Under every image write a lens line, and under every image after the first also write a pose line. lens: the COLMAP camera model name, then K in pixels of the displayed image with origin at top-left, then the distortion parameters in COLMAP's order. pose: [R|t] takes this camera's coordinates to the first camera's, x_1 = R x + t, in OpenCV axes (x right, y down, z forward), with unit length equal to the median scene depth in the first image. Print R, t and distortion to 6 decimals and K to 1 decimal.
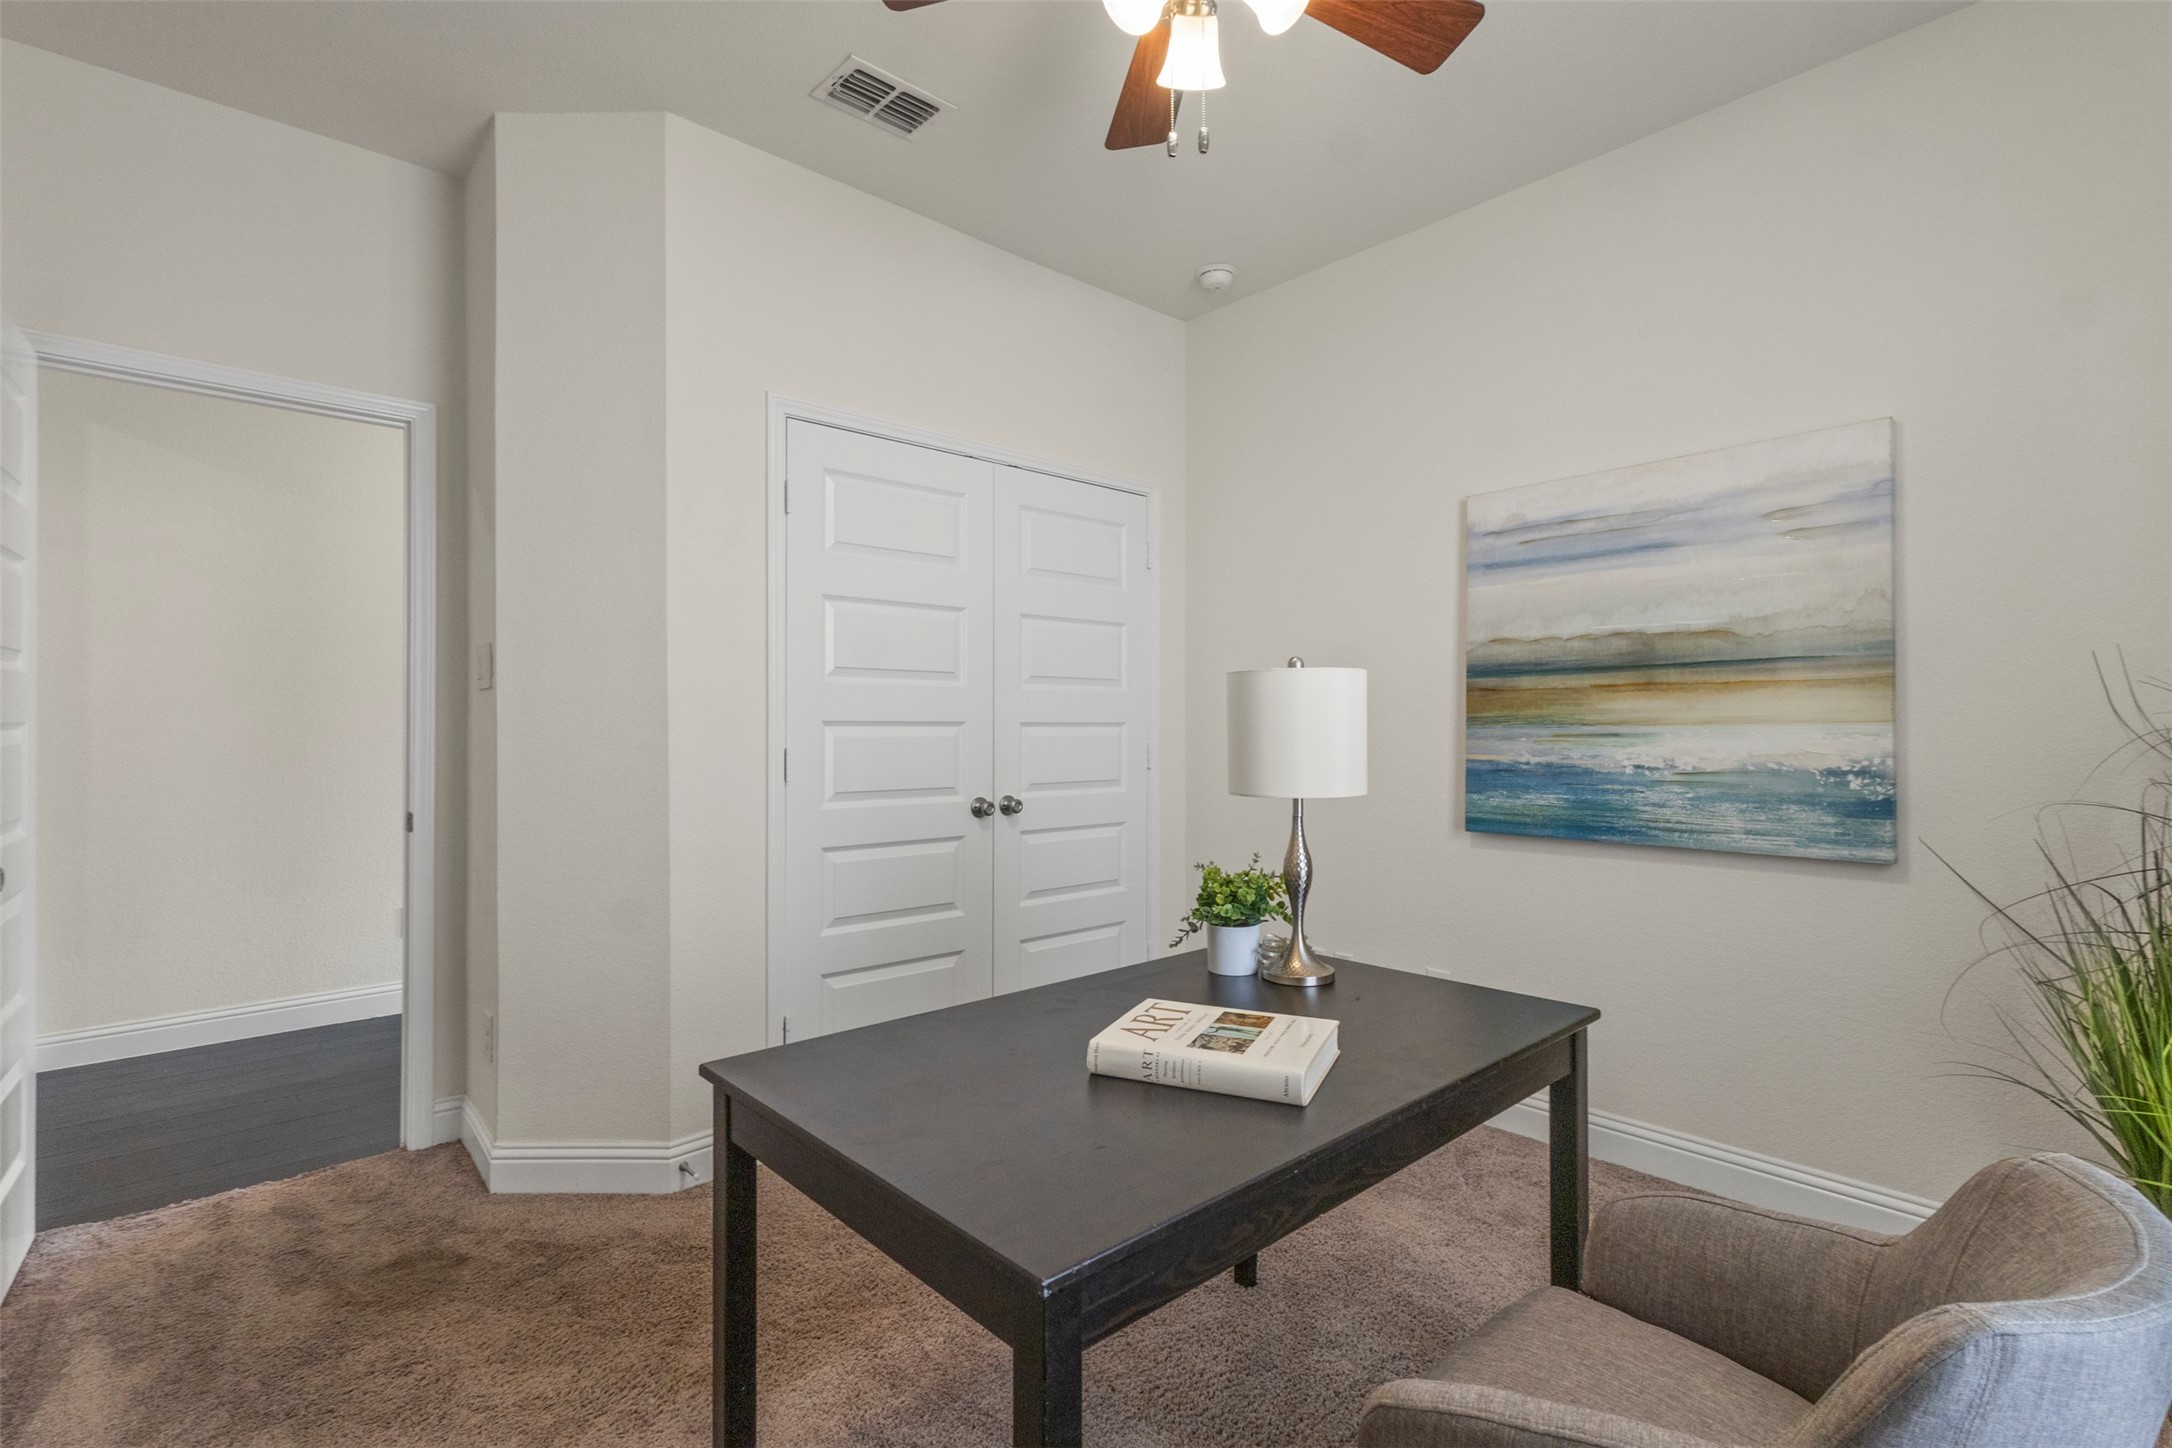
lens RADIAL K [[1001.1, 0, 1084.1], [0, 1001.1, 725.8], [0, 0, 1]] dist [-0.001581, 0.001328]
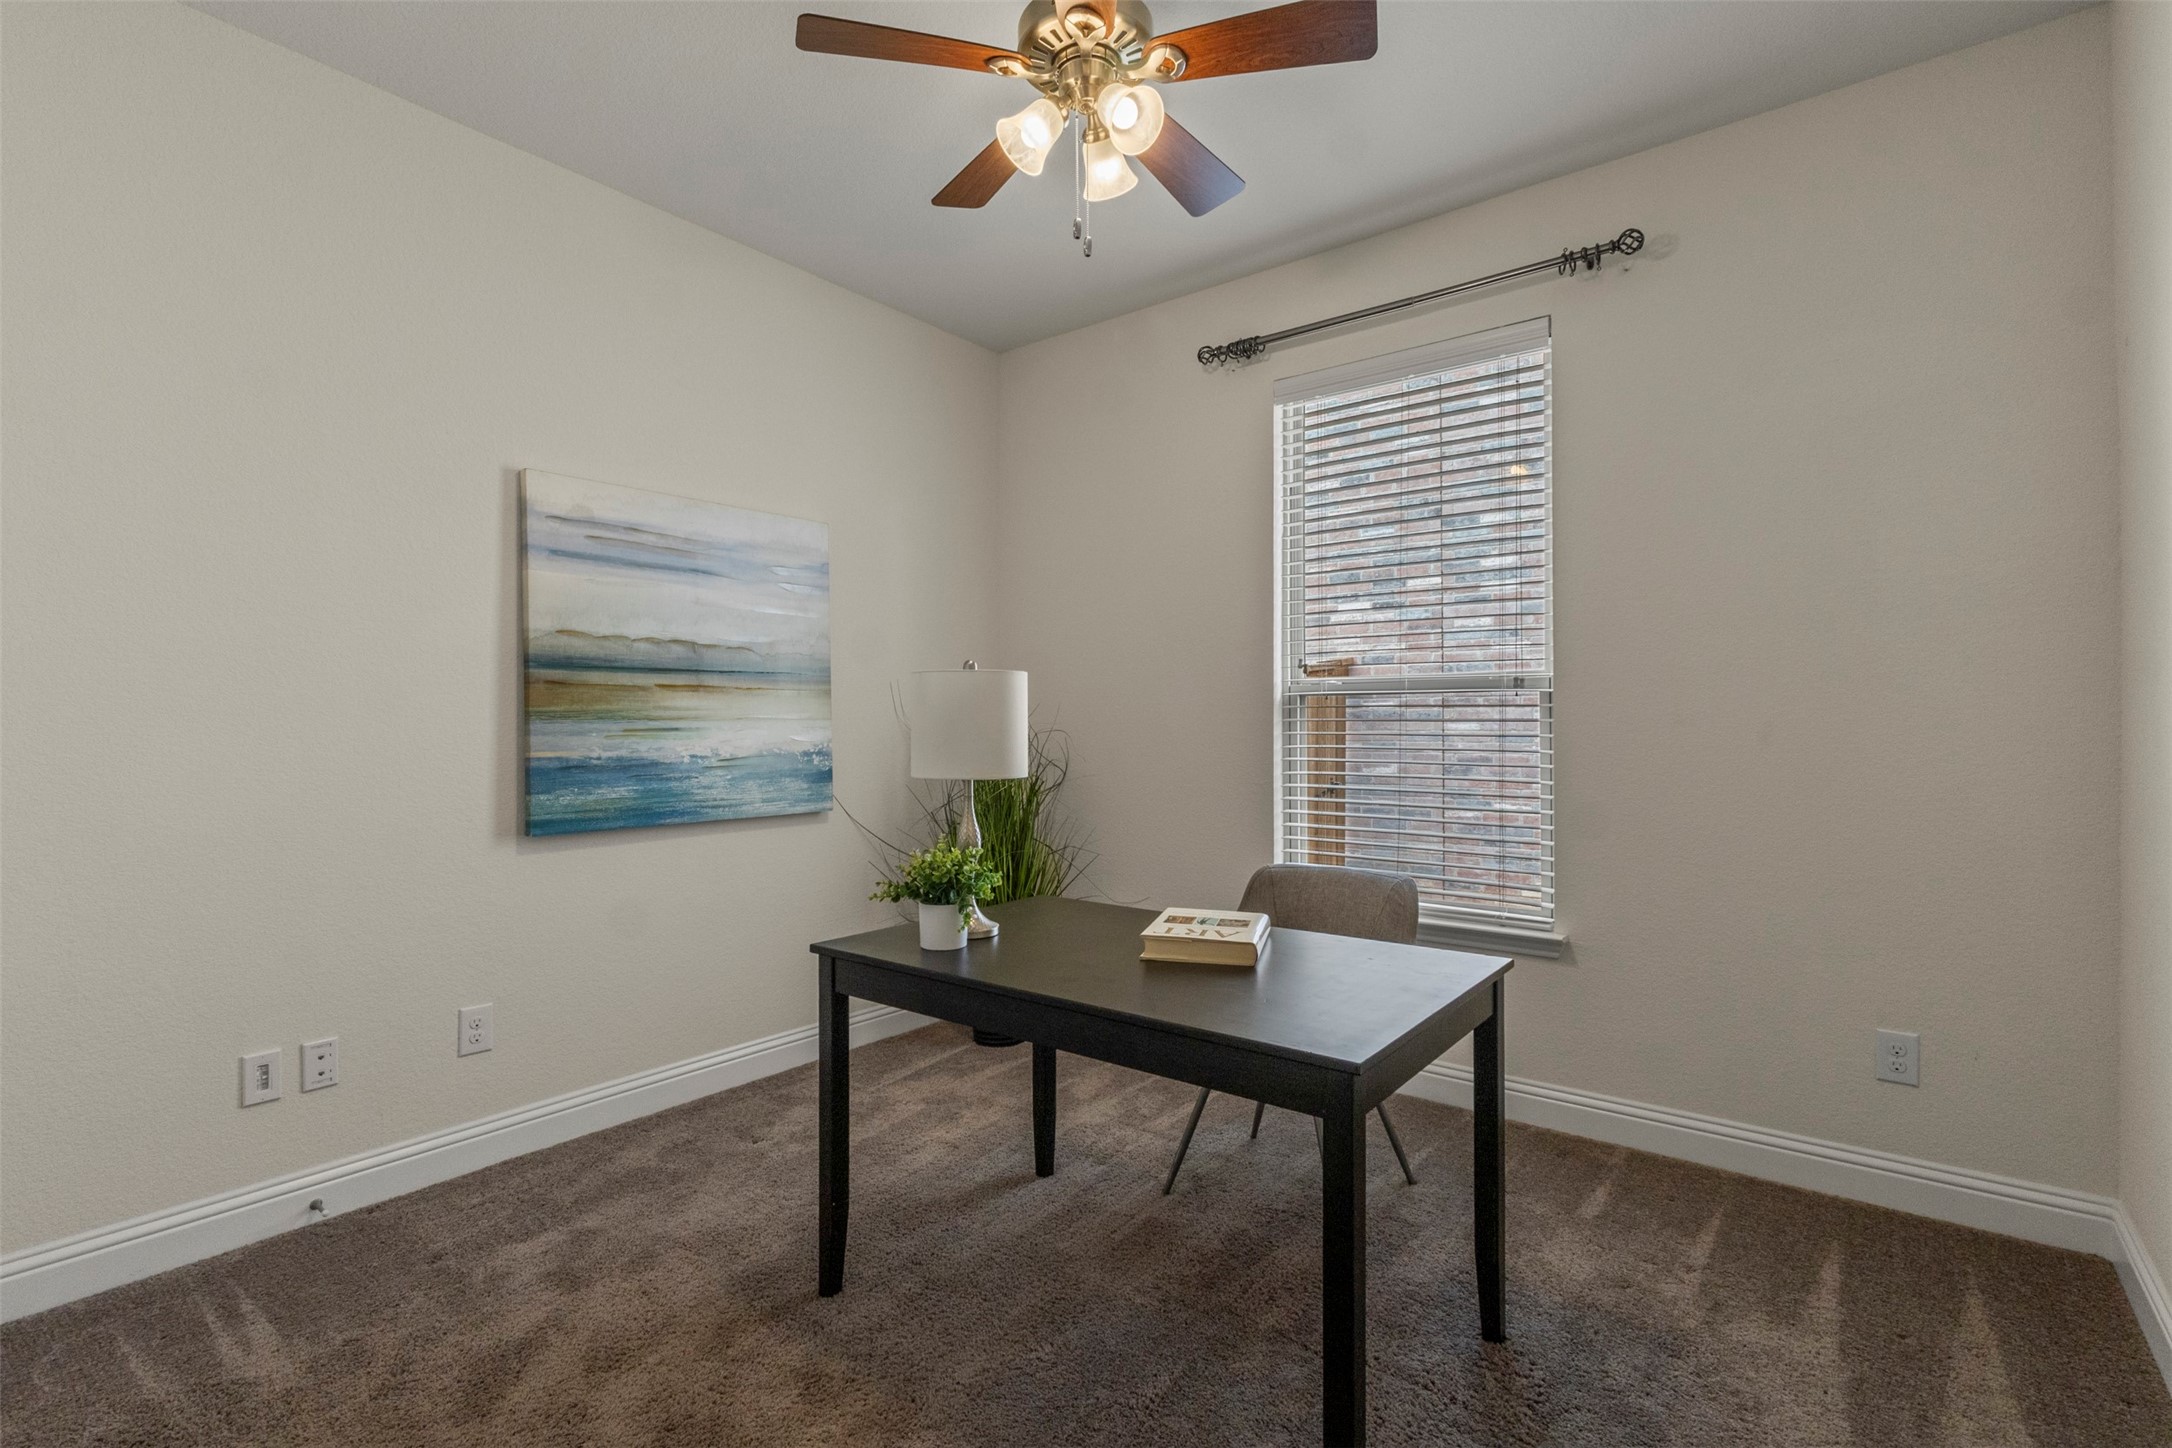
lens RADIAL K [[1001.1, 0, 1080.9], [0, 1001.1, 716.0], [0, 0, 1]] dist [-0.001581, 0.001328]
pose [[-0.170494, 0.007469, 0.985330, -0.669872], [-0.002276, 0.999966, -0.007974, 0.001949], [-0.985356, -0.003602, -0.170471, 0.738750]]
